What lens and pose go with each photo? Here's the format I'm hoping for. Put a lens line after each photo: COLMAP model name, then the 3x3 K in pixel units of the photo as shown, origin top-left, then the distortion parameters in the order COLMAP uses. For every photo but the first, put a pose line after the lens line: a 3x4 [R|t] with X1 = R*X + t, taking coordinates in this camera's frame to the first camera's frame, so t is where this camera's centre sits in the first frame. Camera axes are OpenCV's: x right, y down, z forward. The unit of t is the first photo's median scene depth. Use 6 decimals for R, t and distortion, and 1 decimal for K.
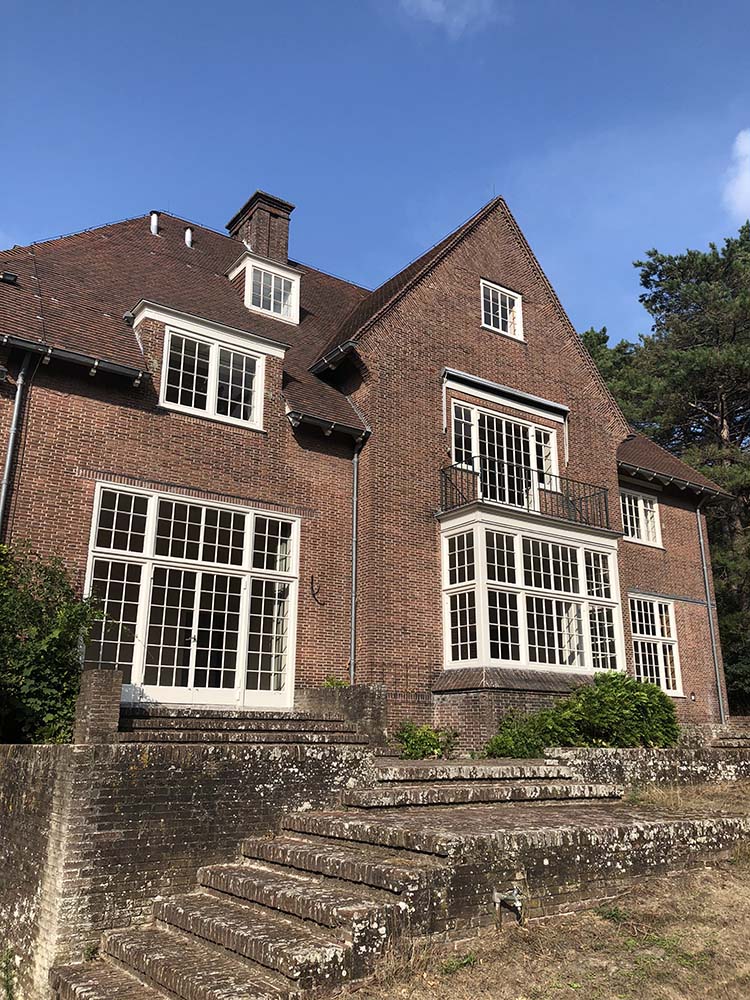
lens RADIAL K [[806.6, 0, 375.0], [0, 806.6, 500.0], [0, 0, 1]] dist [0.066146, -0.001341]
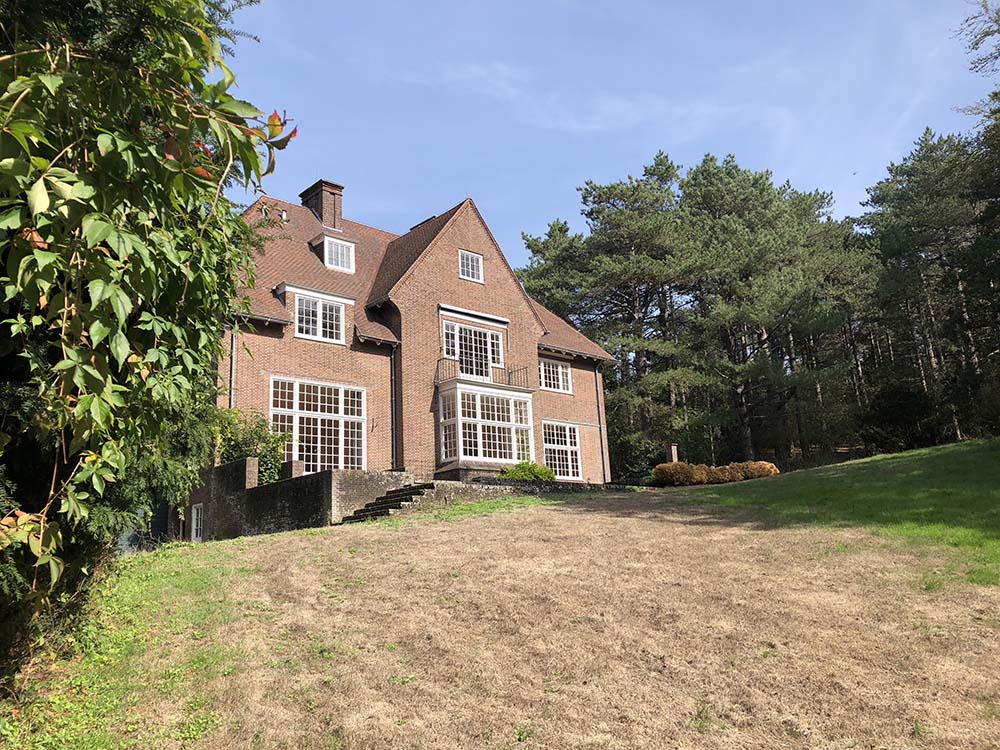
lens RADIAL K [[806.6, 0, 500.0], [0, 806.6, 375.0], [0, 0, 1]] dist [0.066146, -0.001341]
pose [[0.989518, -0.022513, 0.142644, -0.049151], [0.015530, 0.998634, 0.049885, -0.101528], [-0.143573, -0.047146, 0.988516, -0.957935]]
